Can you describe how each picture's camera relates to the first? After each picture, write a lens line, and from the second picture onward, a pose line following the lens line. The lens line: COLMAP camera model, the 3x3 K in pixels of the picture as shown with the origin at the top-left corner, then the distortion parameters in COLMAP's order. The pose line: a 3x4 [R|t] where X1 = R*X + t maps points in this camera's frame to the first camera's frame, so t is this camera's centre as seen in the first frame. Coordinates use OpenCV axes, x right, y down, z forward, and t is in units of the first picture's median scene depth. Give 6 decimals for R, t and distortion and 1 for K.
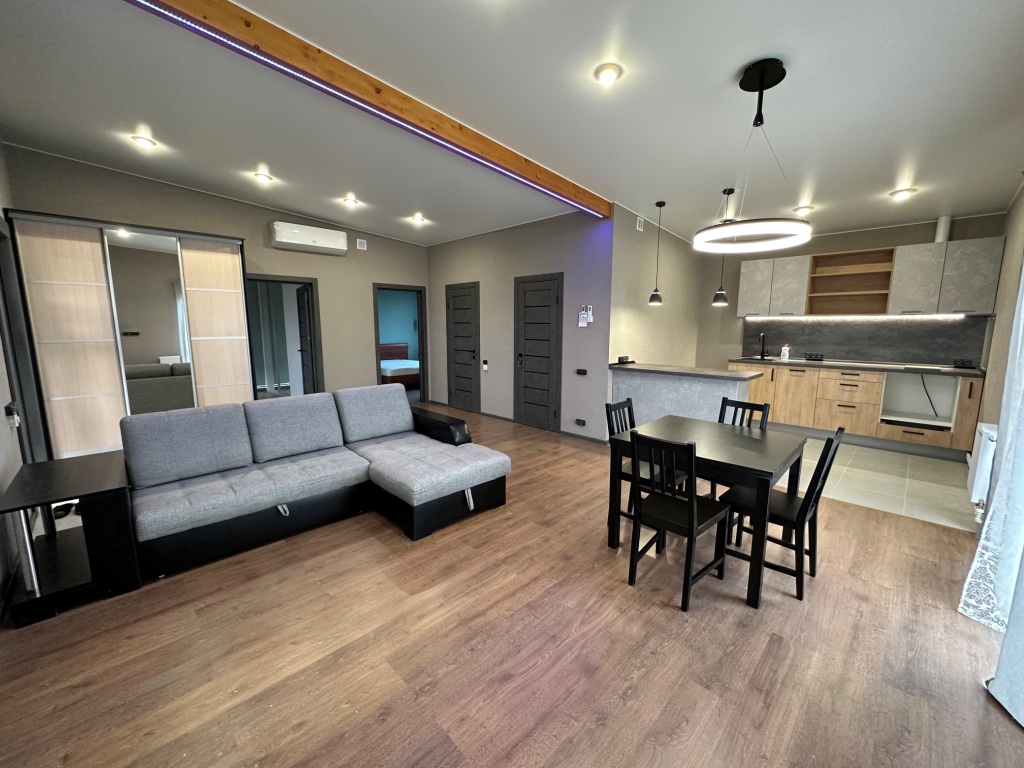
lens RADIAL K [[408.1, 0, 511.3], [0, 408.1, 385.0], [0, 0, 1]] dist [-0.002242, 0.000097]
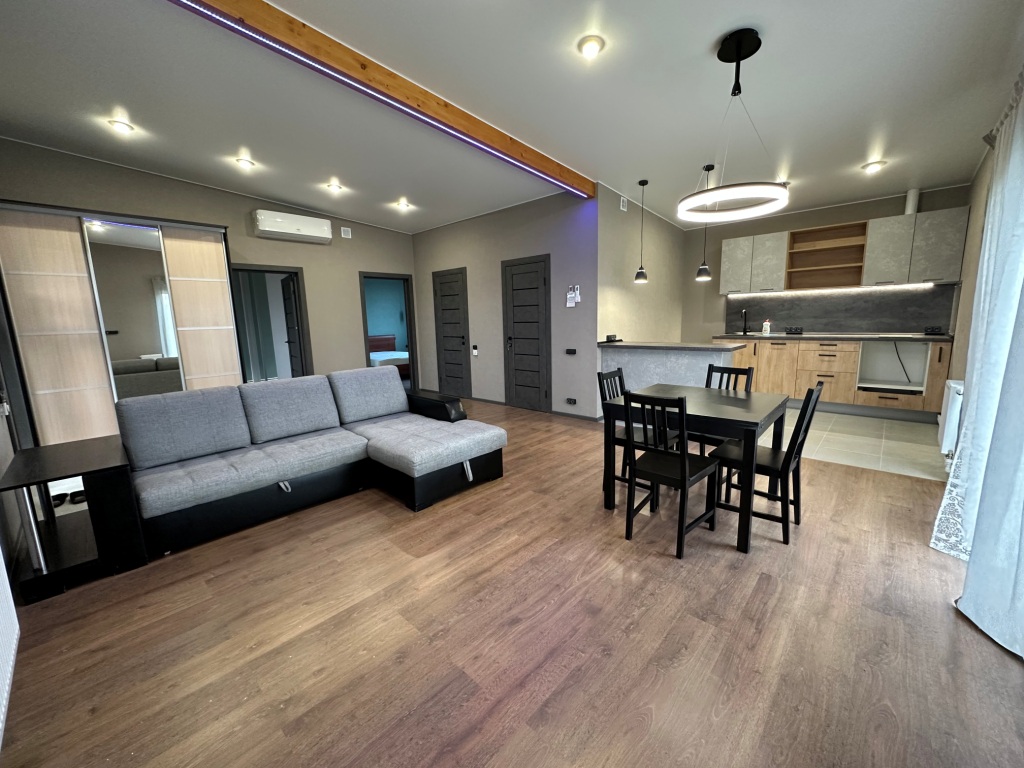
lens RADIAL K [[408.1, 0, 511.3], [0, 408.1, 385.3], [0, 0, 1]] dist [-0.002242, 0.000097]
pose [[0.998918, -0.034439, 0.031262, -0.013048], [0.033940, 0.999290, 0.016362, 0.035921], [-0.031803, -0.015284, 0.999377, -0.016320]]
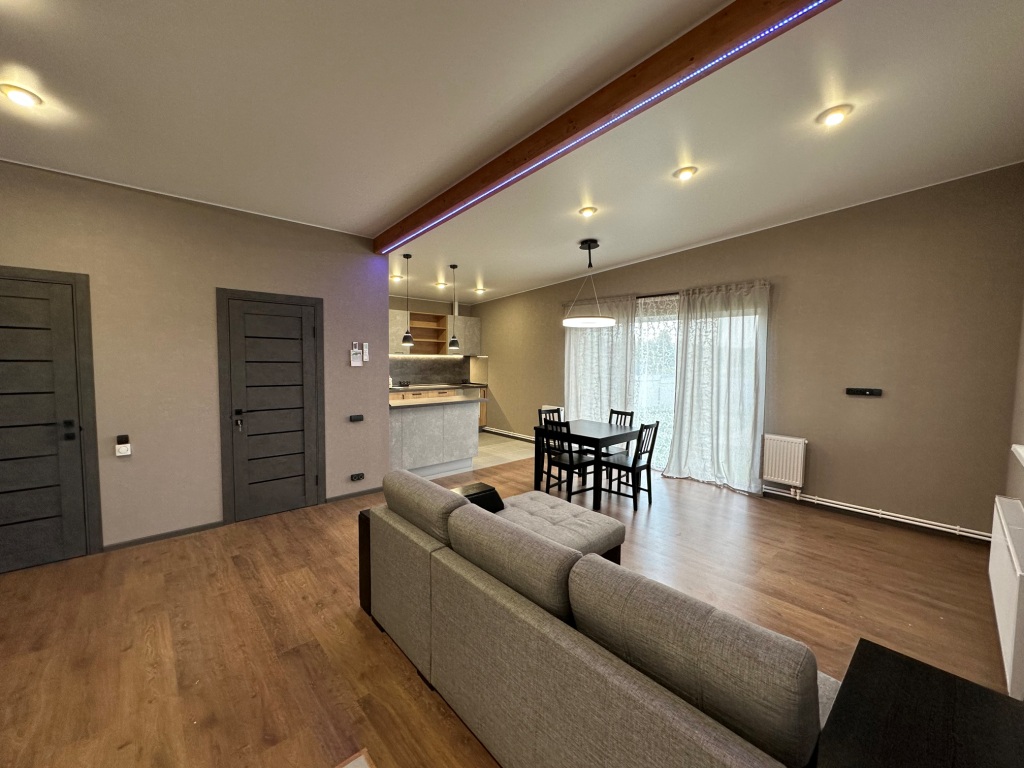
lens RADIAL K [[408.1, 0, 516.7], [0, 408.1, 379.3], [0, 0, 1]] dist [-0.002242, 0.000097]
pose [[0.033419, -0.054224, 0.997969, -0.792619], [0.133866, 0.989773, 0.049296, -0.130185], [-0.990436, 0.131947, 0.040336, 0.728811]]
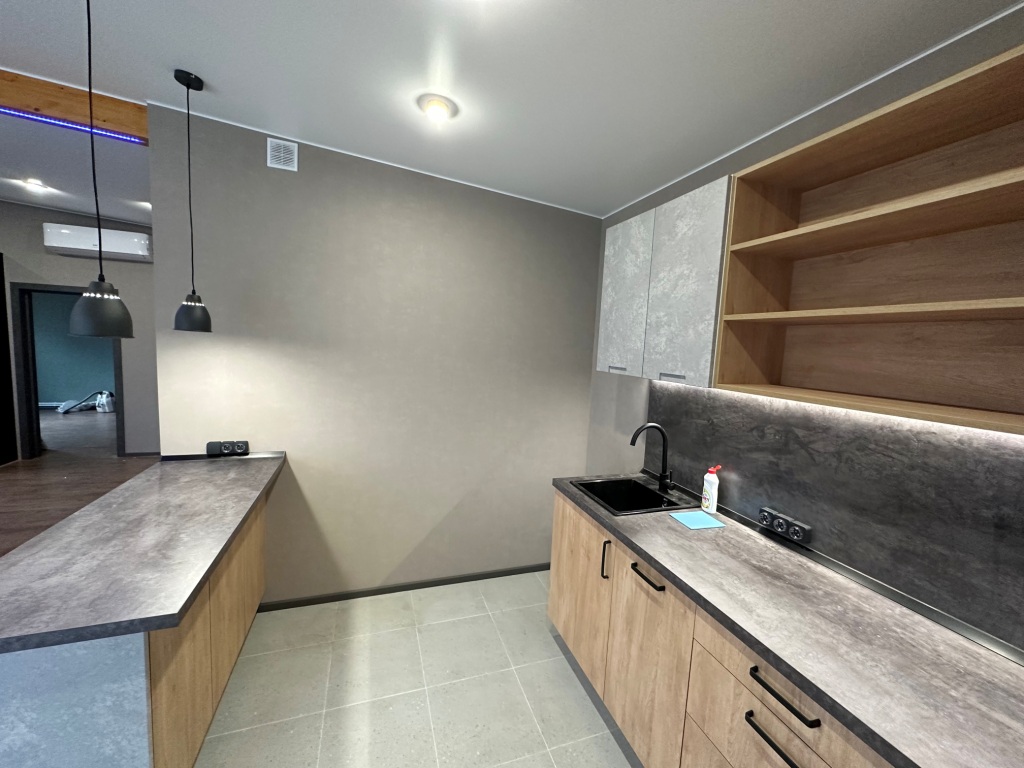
lens RADIAL K [[408.1, 0, 512.6], [0, 408.1, 384.2], [0, 0, 1]] dist [-0.002242, 0.000097]
pose [[0.898468, 0.086888, -0.430356, 0.877726], [-0.112555, 0.993047, -0.034490, -0.179635], [0.424367, 0.079427, 0.902000, 0.833098]]
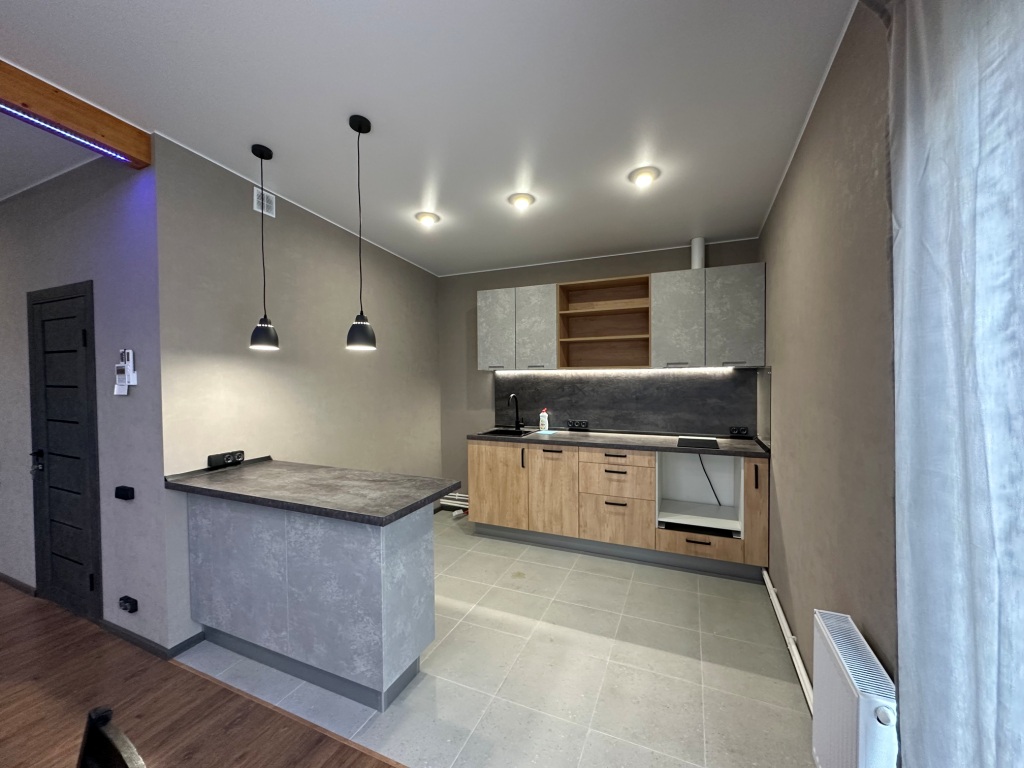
lens RADIAL K [[408.1, 0, 513.3], [0, 408.1, 383.8], [0, 0, 1]] dist [-0.002242, 0.000097]
pose [[0.930290, -0.016785, 0.366442, 0.484544], [0.063014, 0.991416, -0.114562, -0.086214], [-0.361373, 0.129666, 0.923361, 0.478937]]
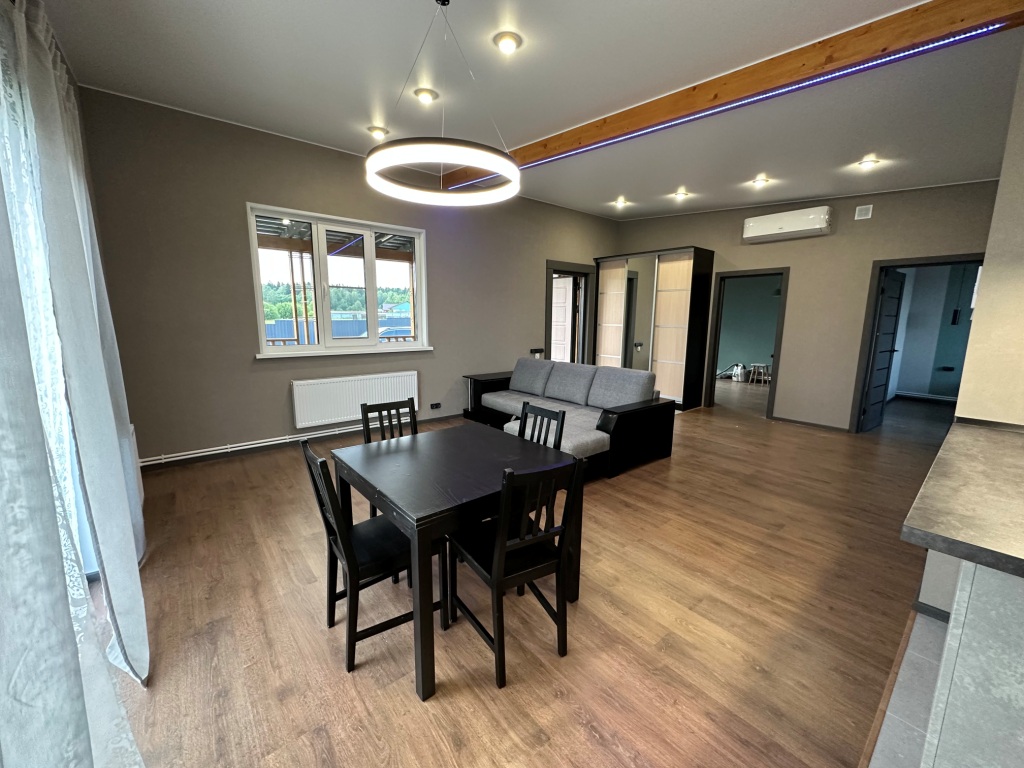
lens RADIAL K [[408.1, 0, 514.0], [0, 408.1, 383.3], [0, 0, 1]] dist [-0.002242, 0.000097]
pose [[-0.093326, 0.159121, -0.982838, 0.724688], [-0.155890, 0.972636, 0.172272, -0.092535], [0.983356, 0.169292, -0.065967, 0.680721]]
